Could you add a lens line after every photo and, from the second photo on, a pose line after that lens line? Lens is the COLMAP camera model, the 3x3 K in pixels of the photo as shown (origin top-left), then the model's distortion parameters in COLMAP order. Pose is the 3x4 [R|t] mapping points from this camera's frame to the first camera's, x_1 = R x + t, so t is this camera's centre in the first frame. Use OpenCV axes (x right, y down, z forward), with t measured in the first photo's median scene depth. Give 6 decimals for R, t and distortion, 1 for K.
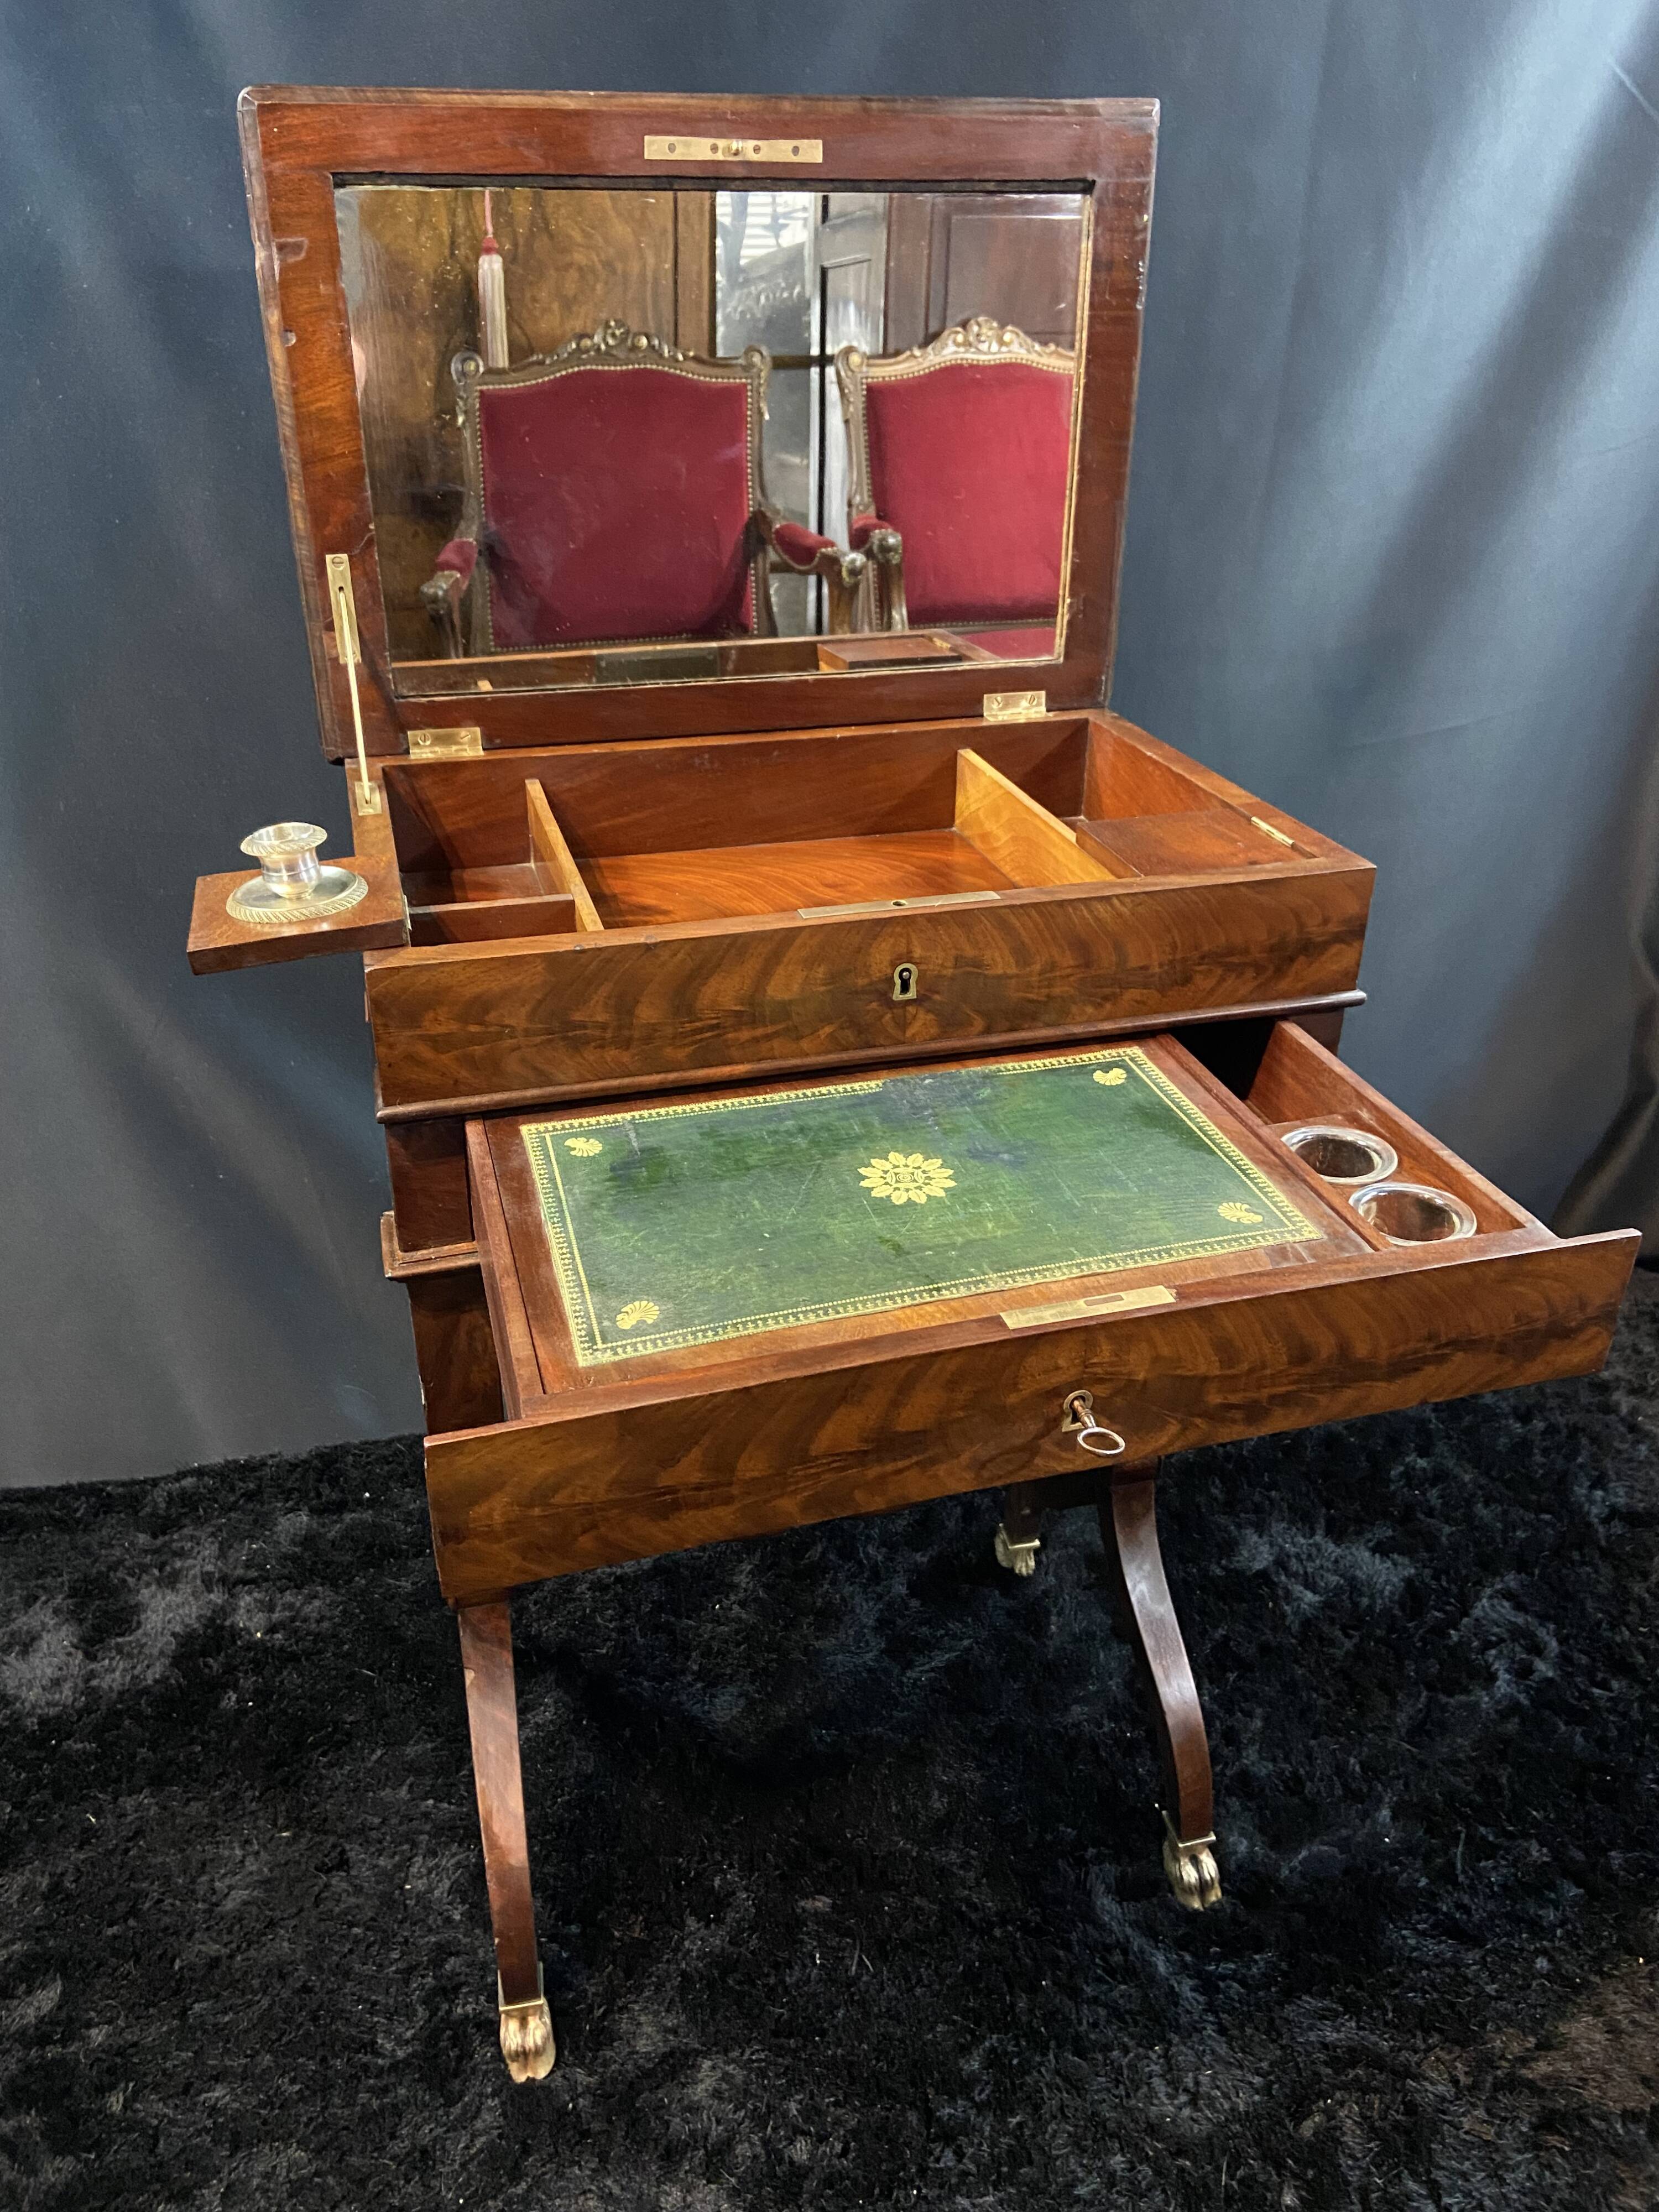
lens RADIAL K [[1653.2, 0, 819.5], [0, 1653.2, 1093.5], [0, 0, 1]] dist [0.129205, -0.169129]
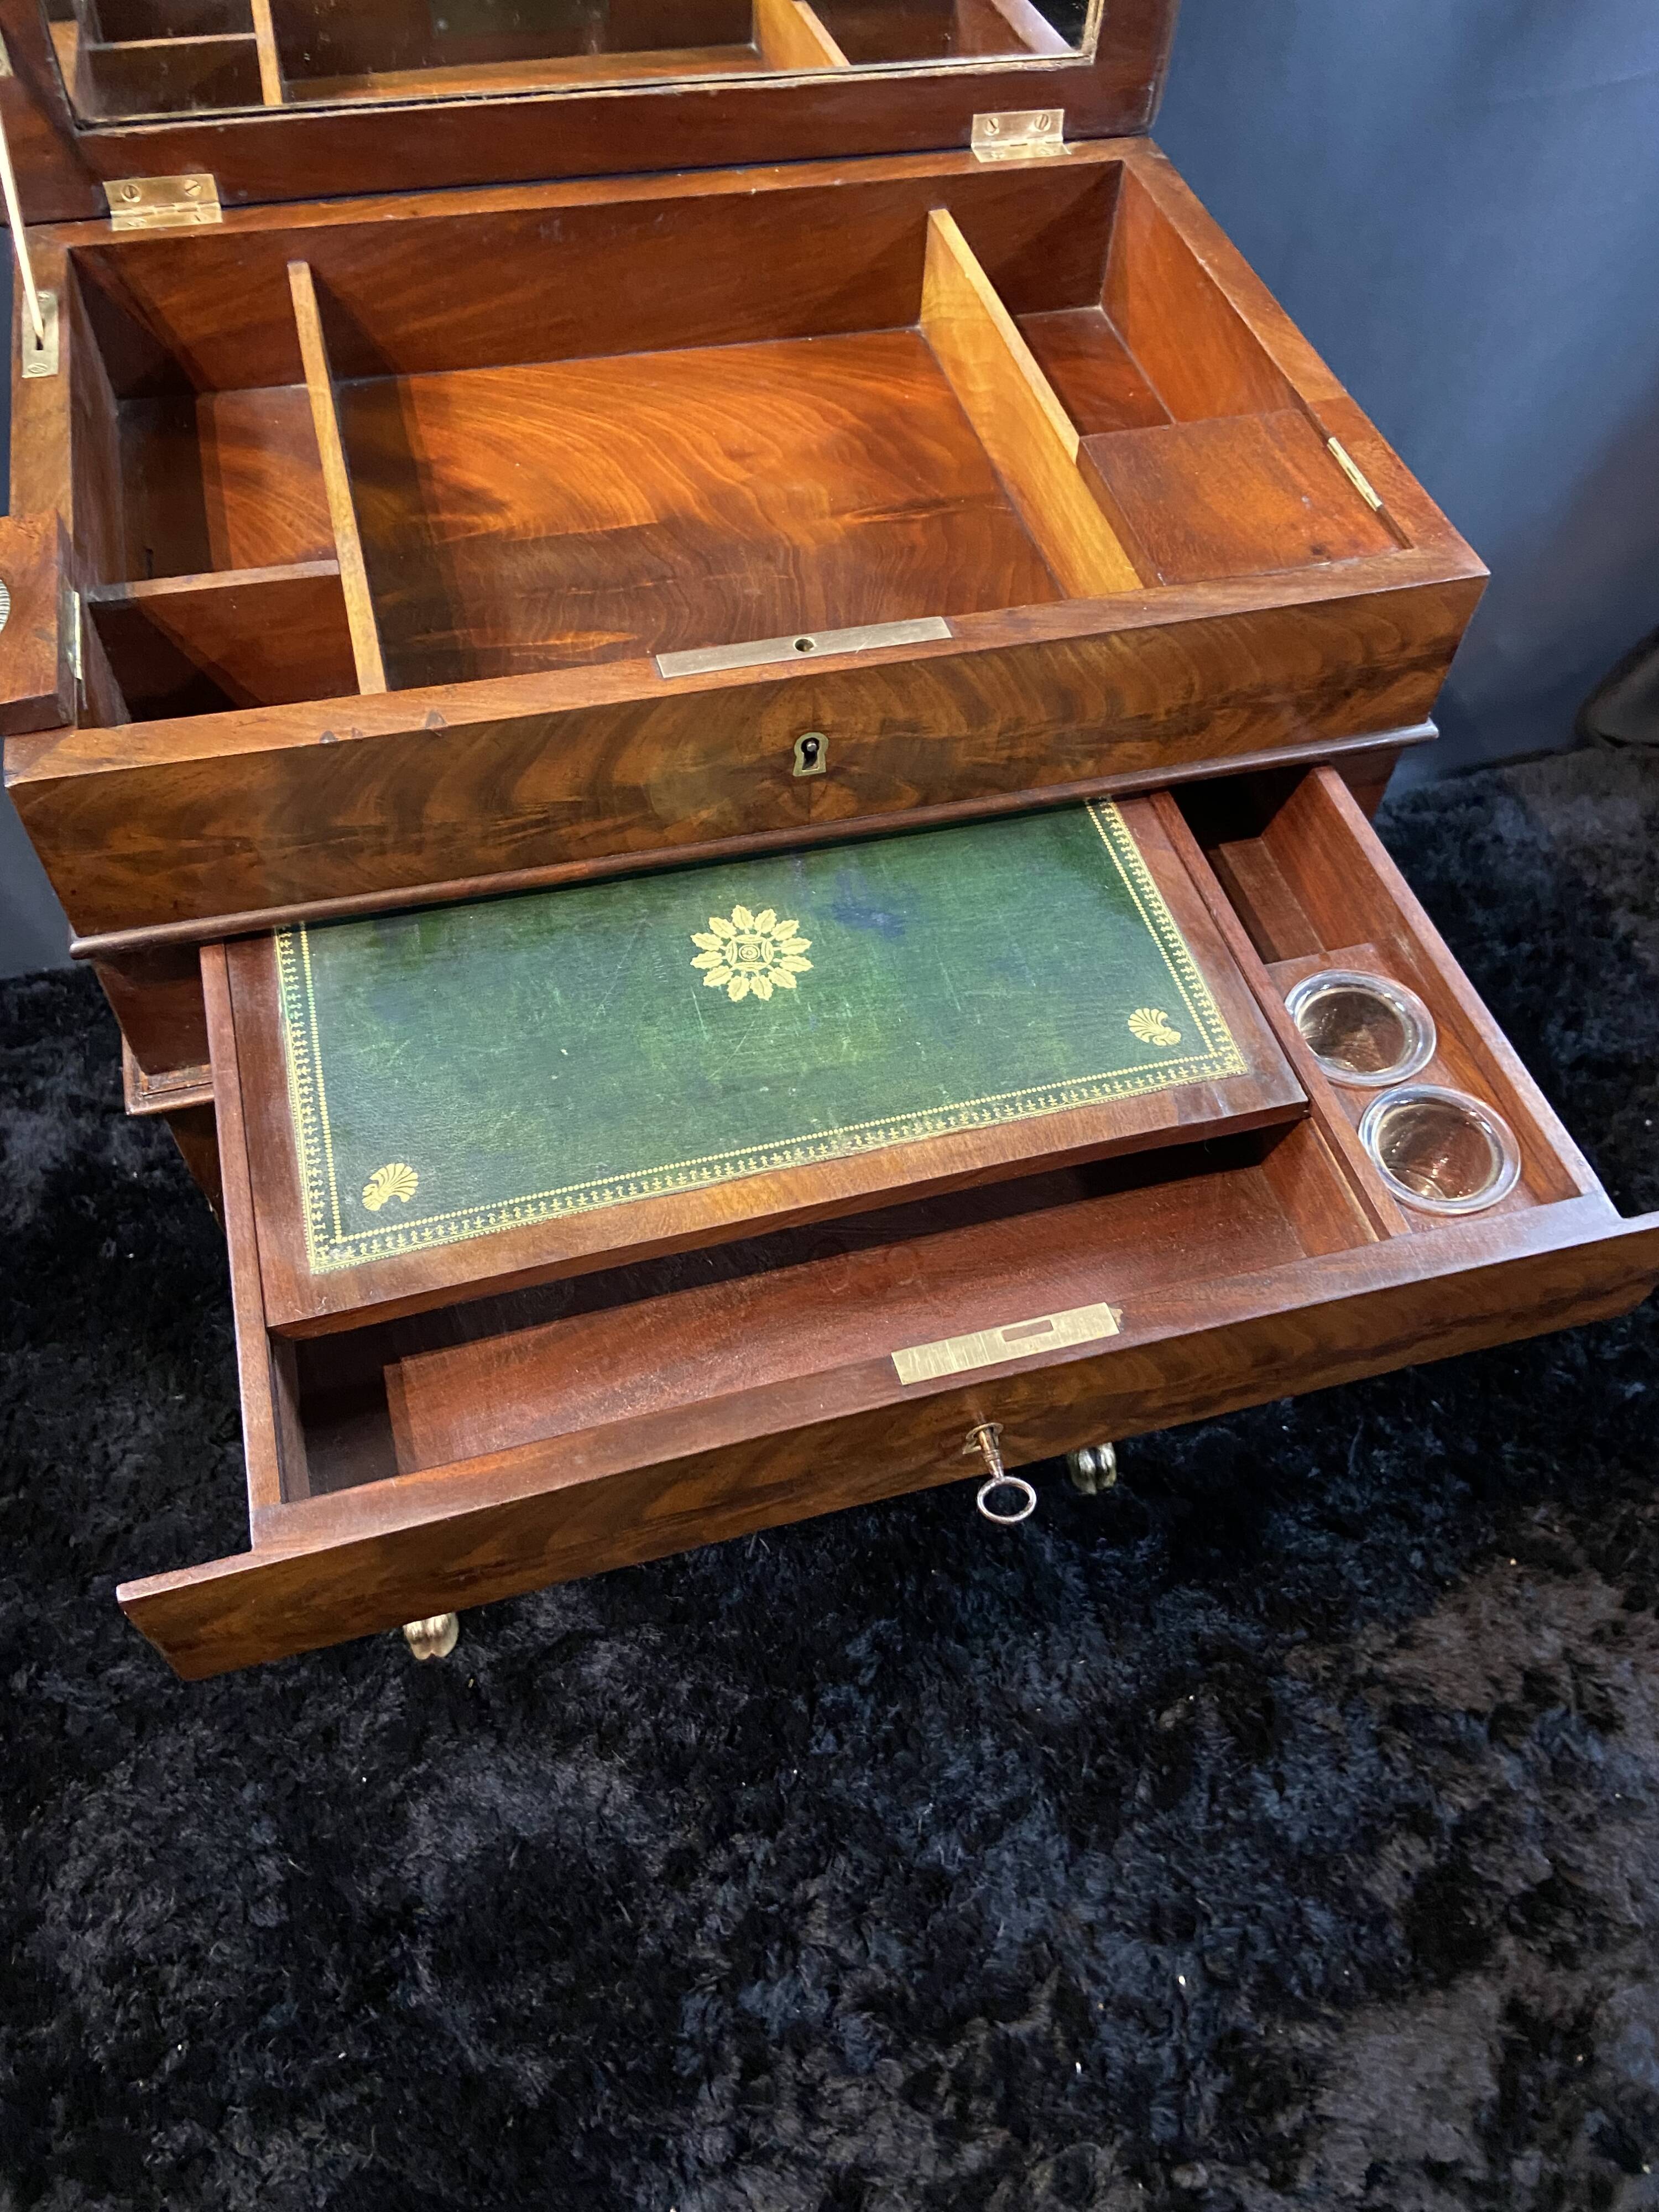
lens RADIAL K [[1665.4, 0, 841.6], [0, 1665.4, 1095.2], [0, 0, 1]] dist [0.134076, -0.180254]
pose [[0.998961, 0.028293, 0.035717, 0.032244], [-0.041103, 0.897851, 0.438377, -0.187438], [-0.019666, -0.439390, 0.898081, 0.208836]]
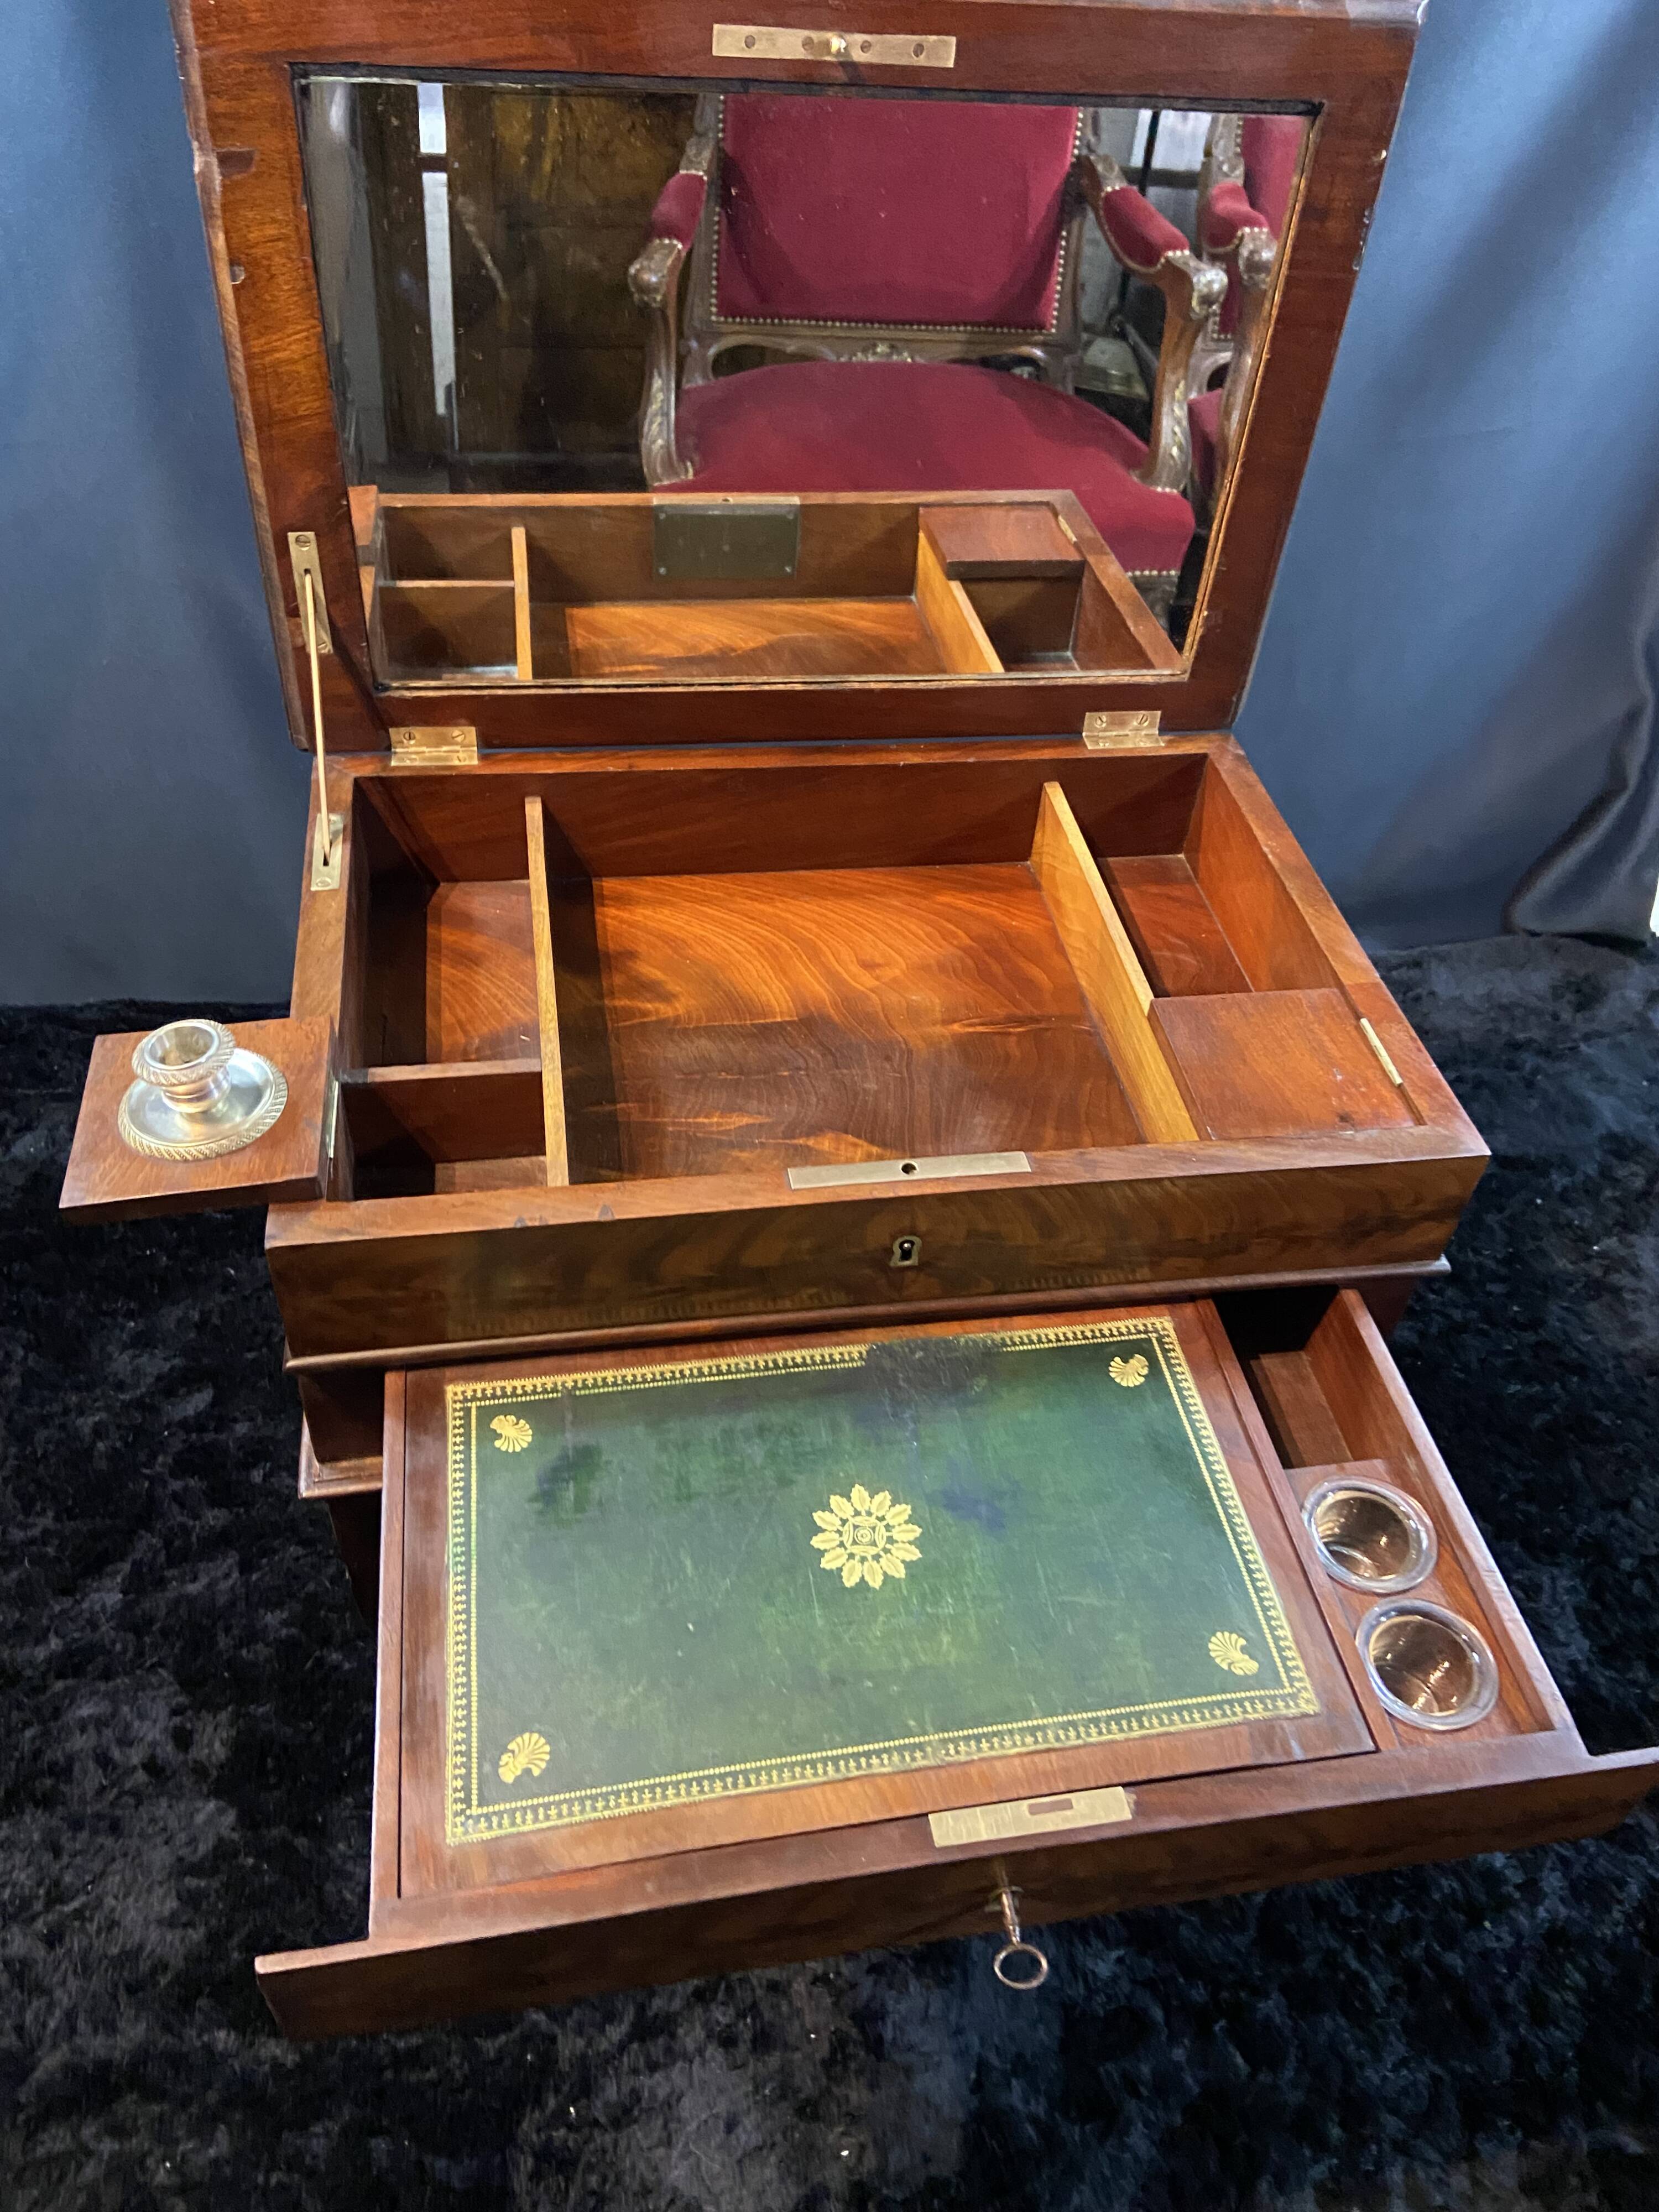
lens RADIAL K [[1650.9, 0, 829.2], [0, 1650.9, 1098.7], [0, 0, 1]] dist [0.130548, -0.171587]
pose [[0.991834, 0.123041, -0.033569, 0.023380], [-0.108689, 0.953155, 0.282279, -0.282044], [0.066728, -0.276325, 0.958745, 0.145212]]
